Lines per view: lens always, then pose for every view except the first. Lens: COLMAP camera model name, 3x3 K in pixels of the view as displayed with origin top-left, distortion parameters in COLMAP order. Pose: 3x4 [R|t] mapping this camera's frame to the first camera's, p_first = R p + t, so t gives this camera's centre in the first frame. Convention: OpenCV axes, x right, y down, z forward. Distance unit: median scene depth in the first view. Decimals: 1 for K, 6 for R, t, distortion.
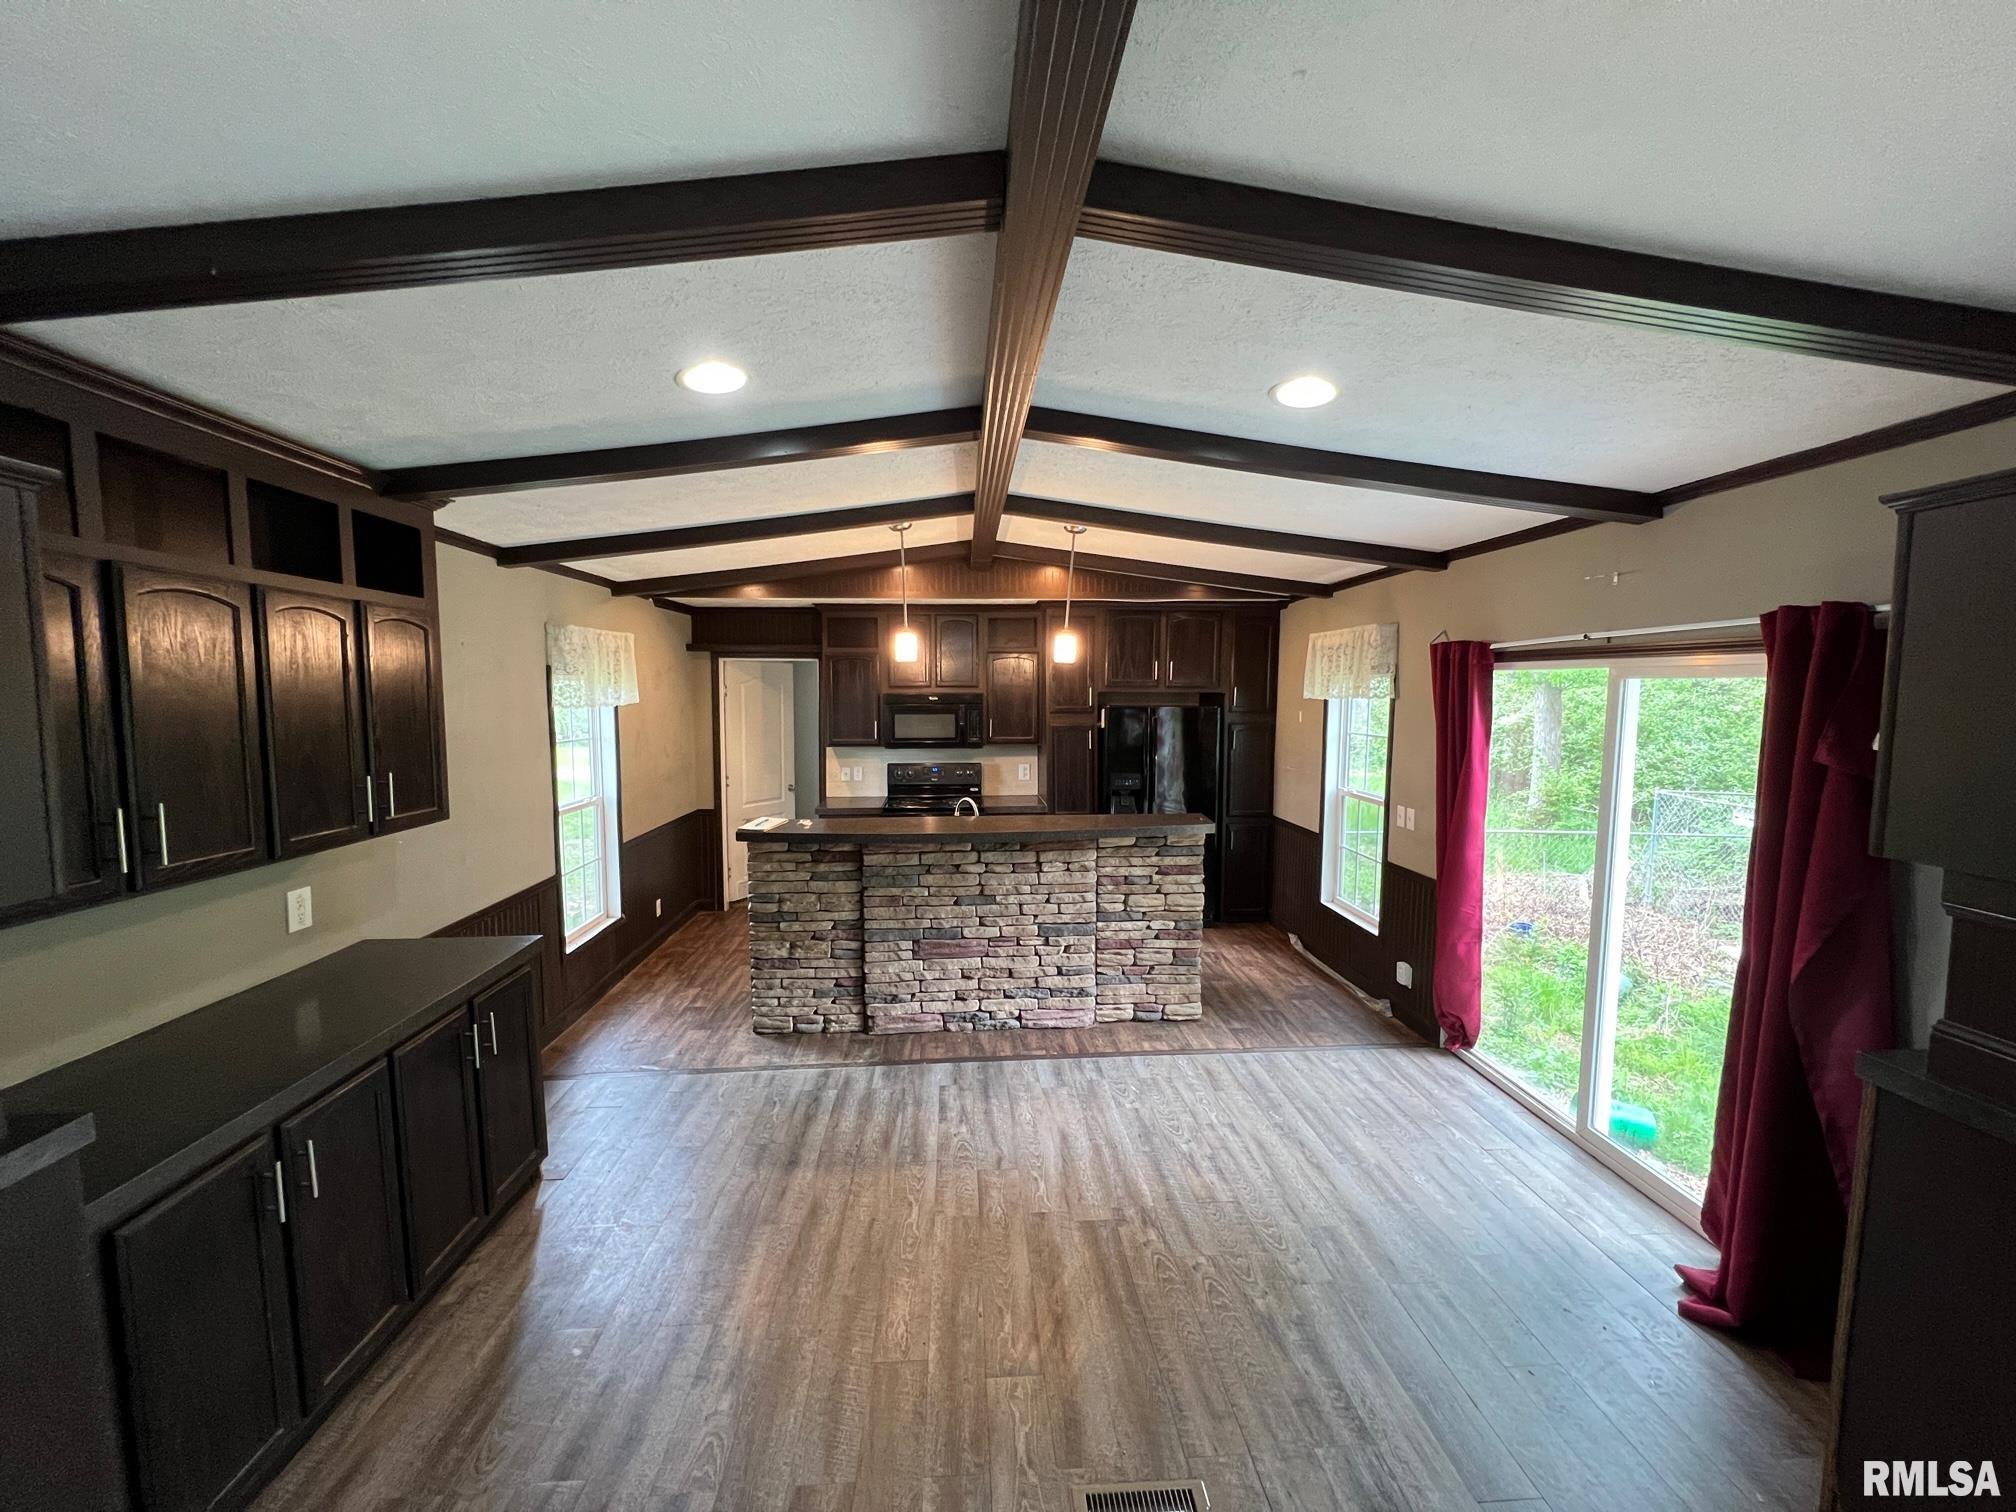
lens RADIAL K [[801.4, 0, 1008.1], [0, 801.4, 756.8], [0, 0, 1]] dist [-0.000326, -0.000799]
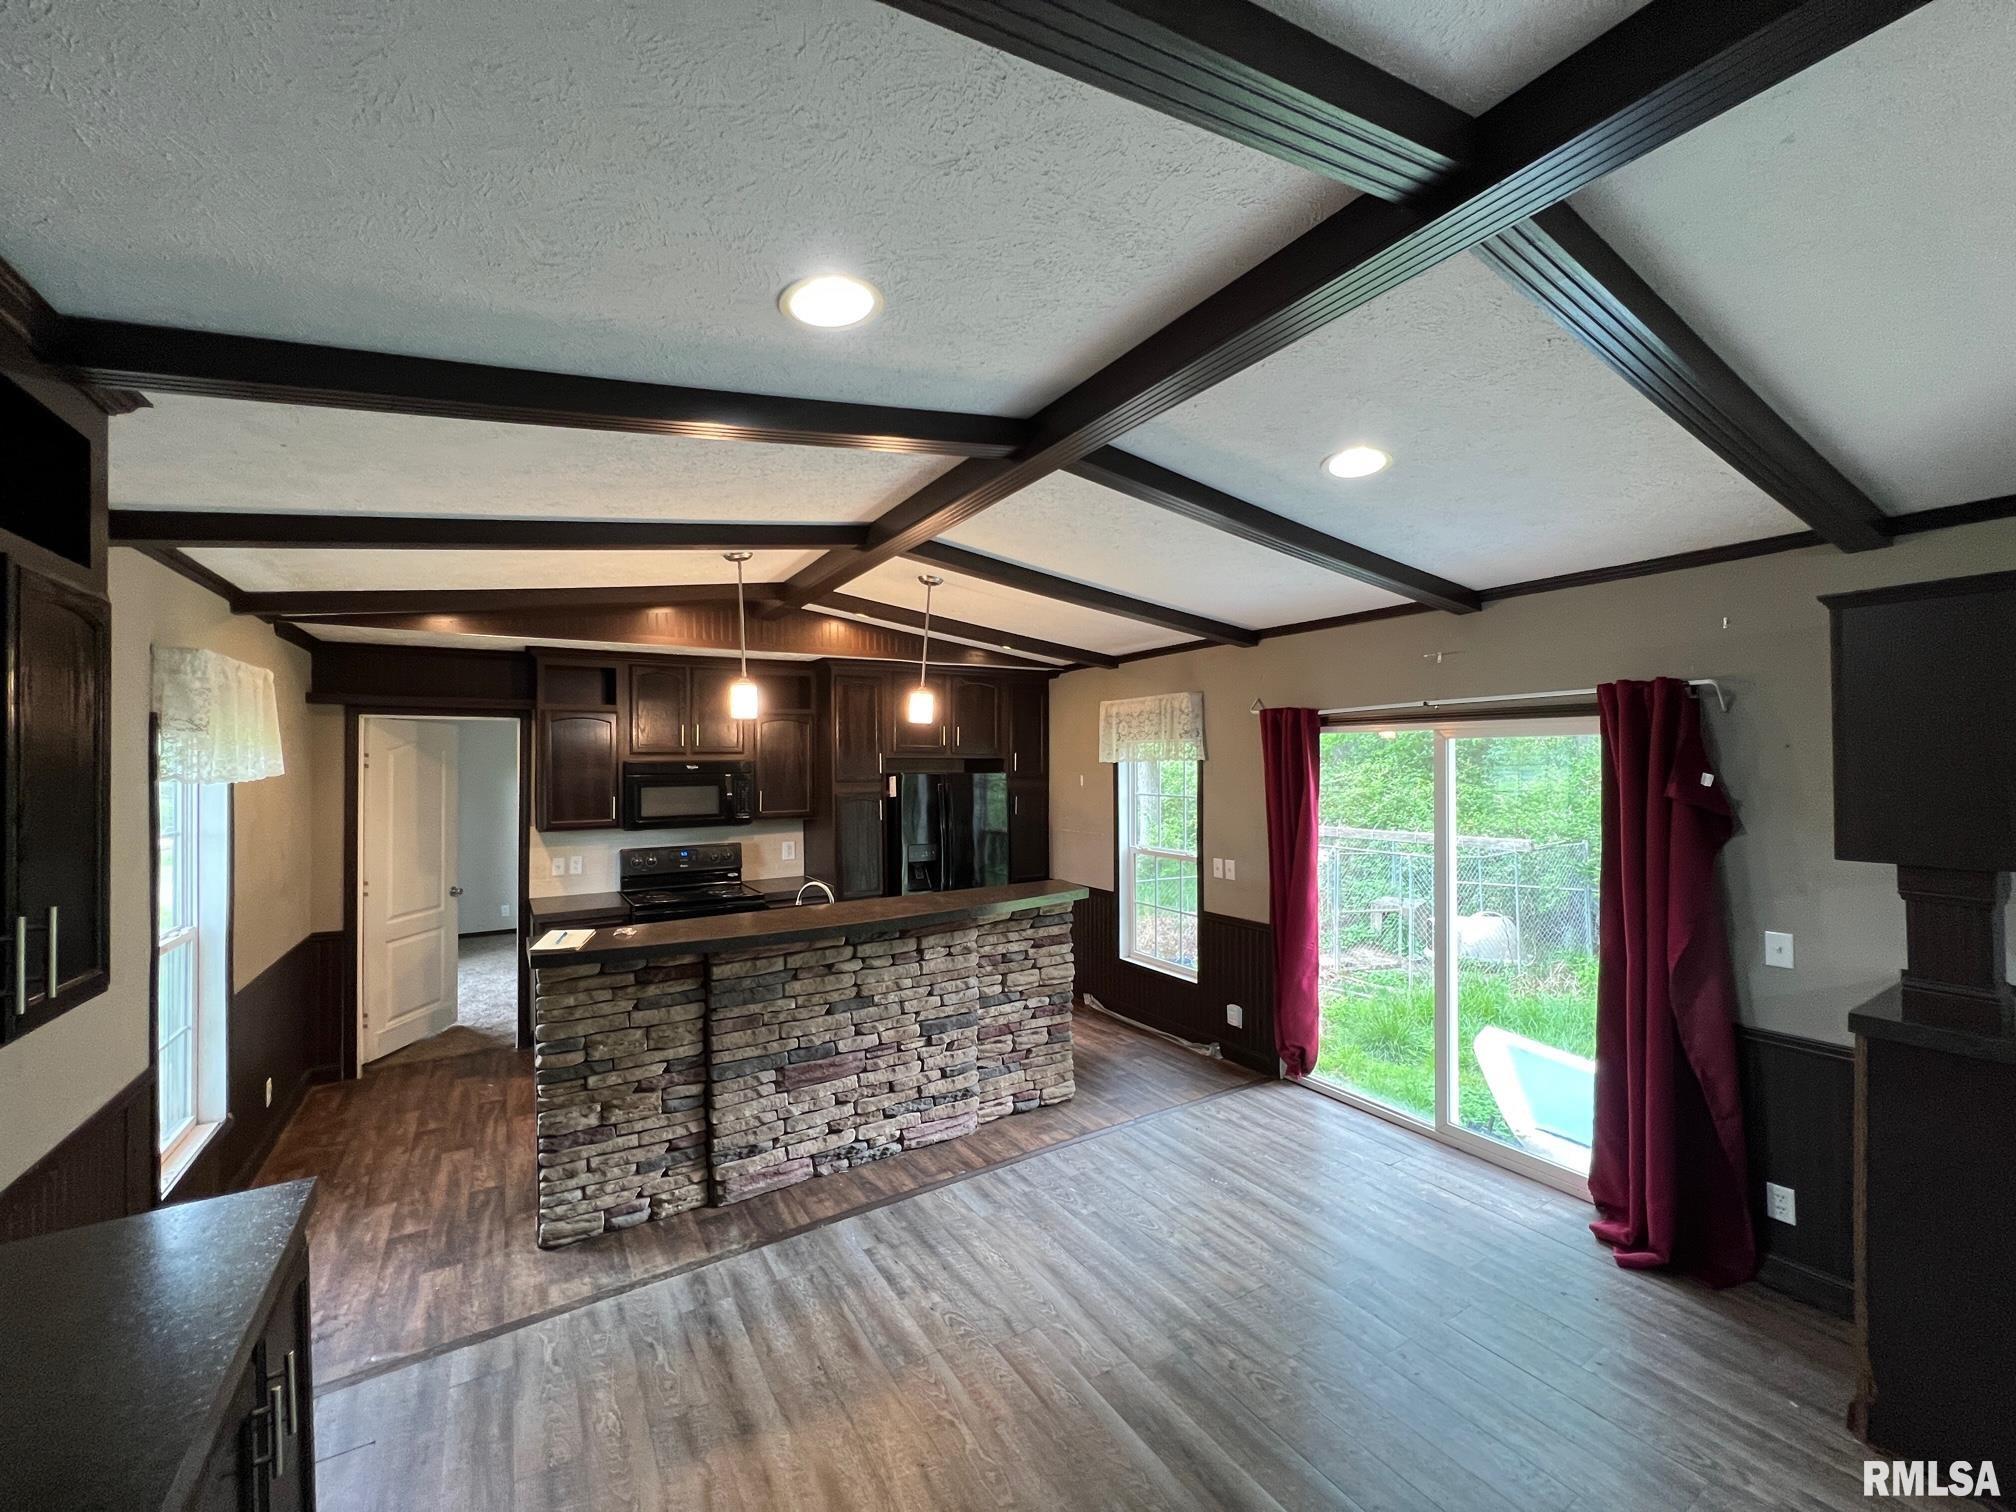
lens RADIAL K [[801.4, 0, 1003.1], [0, 801.4, 757.4], [0, 0, 1]] dist [-0.000326, -0.000799]
pose [[0.883380, -0.004594, 0.468634, -0.288548], [0.047392, 0.995702, -0.079573, -0.002651], [-0.466254, 0.092503, 0.879801, 0.172136]]
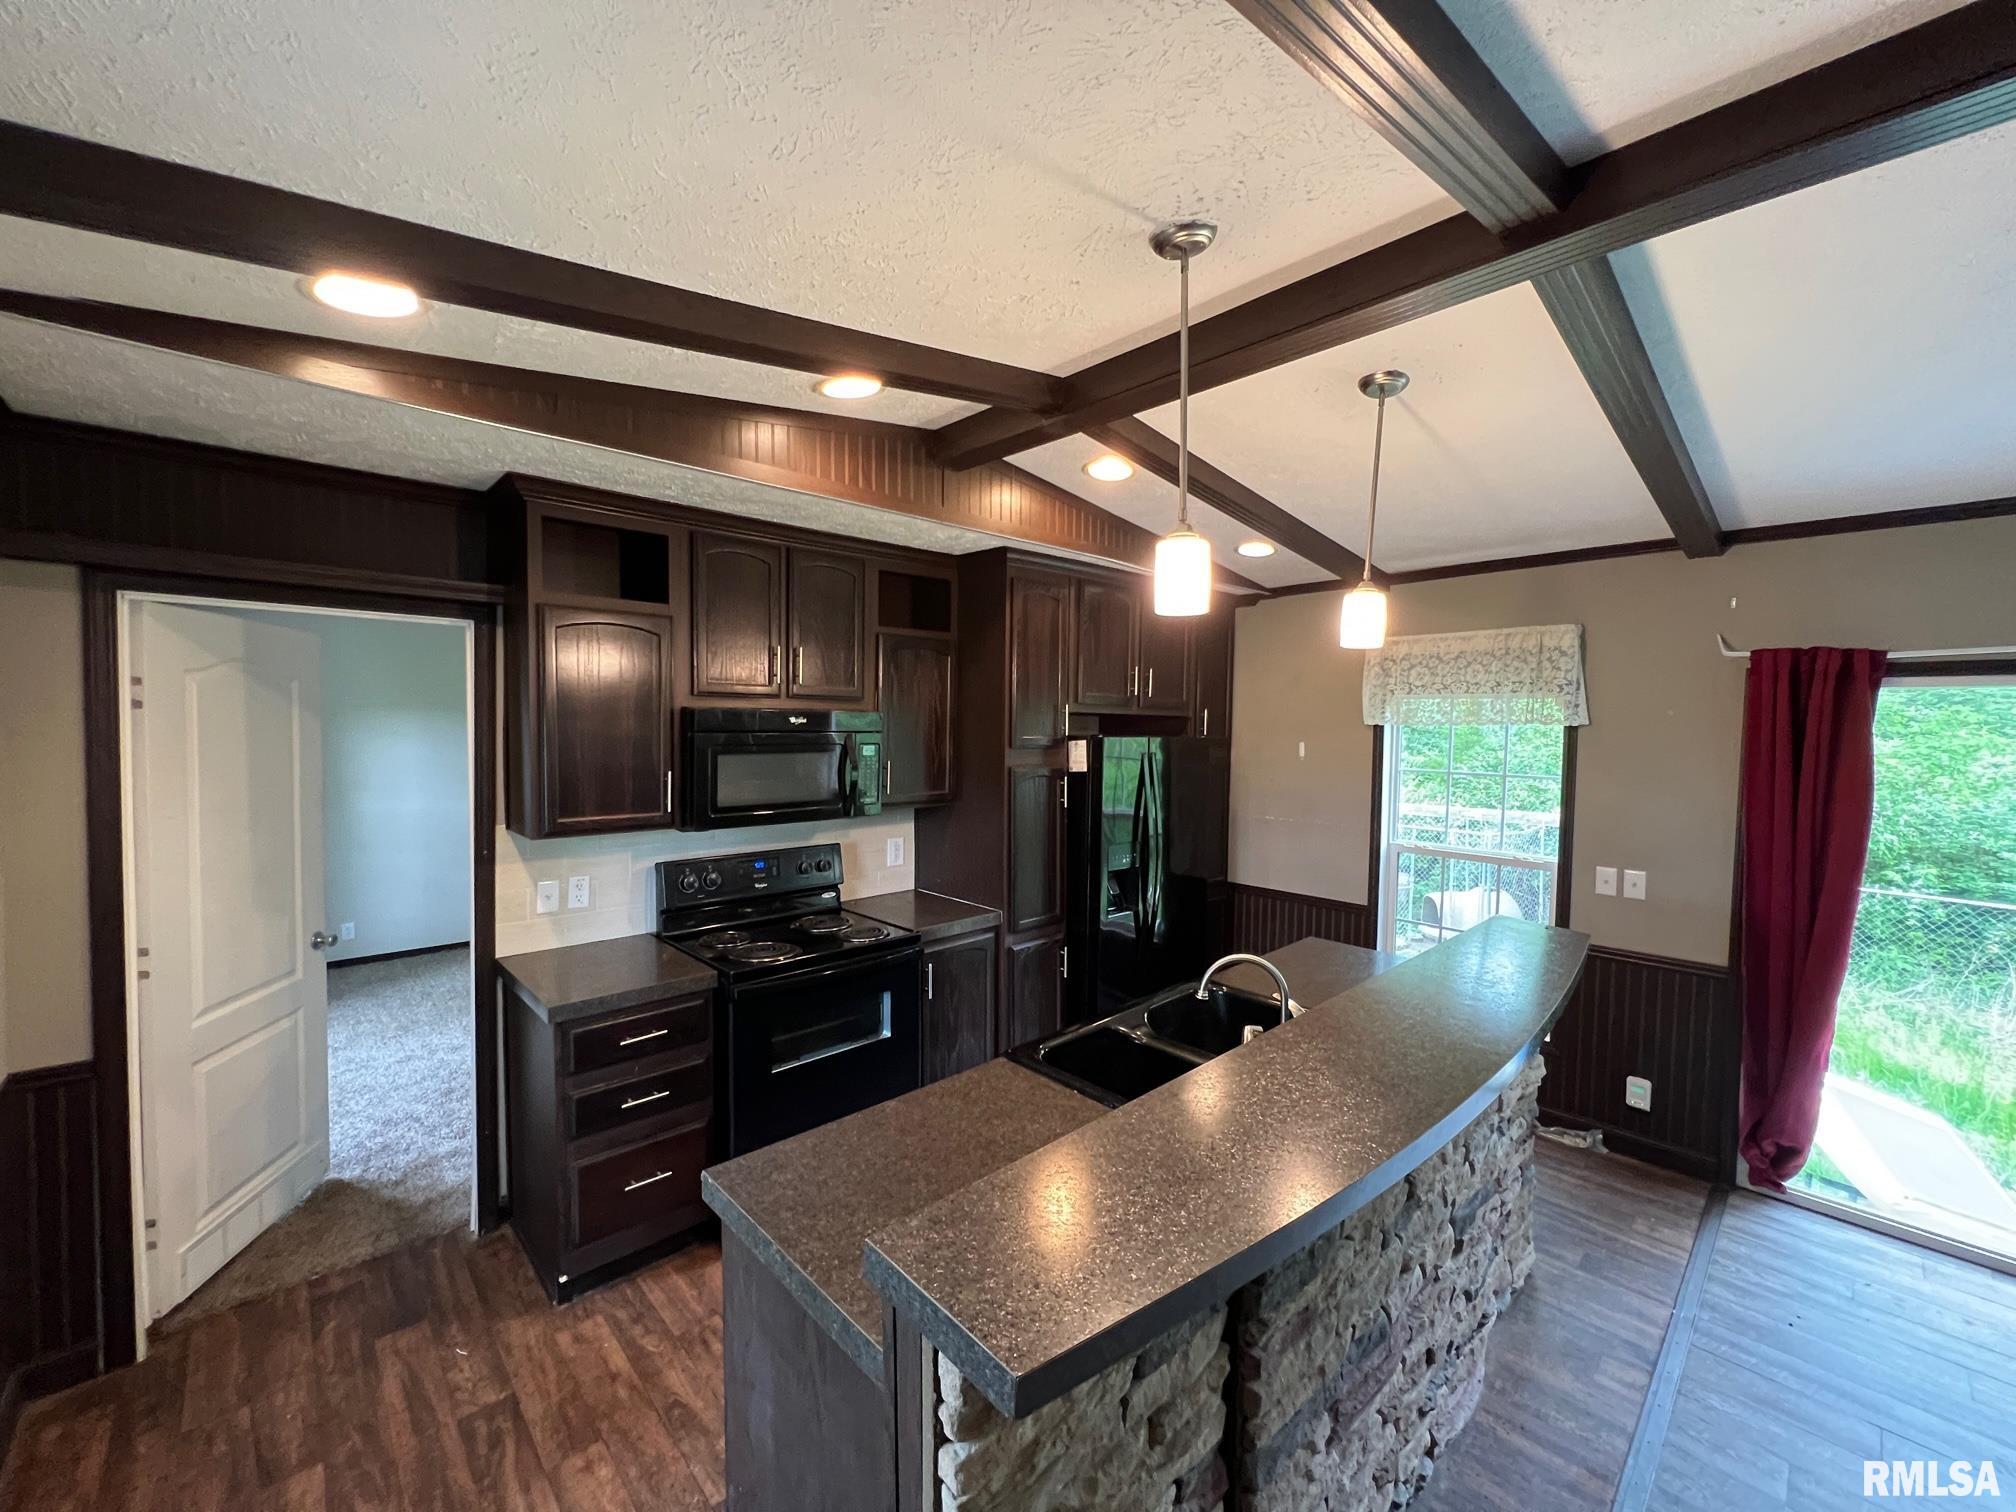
lens RADIAL K [[801.4, 0, 1001.6], [0, 801.4, 758.3], [0, 0, 1]] dist [-0.000326, -0.000799]
pose [[0.774970, -0.019313, 0.631703, -0.440777], [0.042518, 0.998862, -0.021622, -0.050383], [-0.630566, 0.043615, 0.774909, 0.802960]]
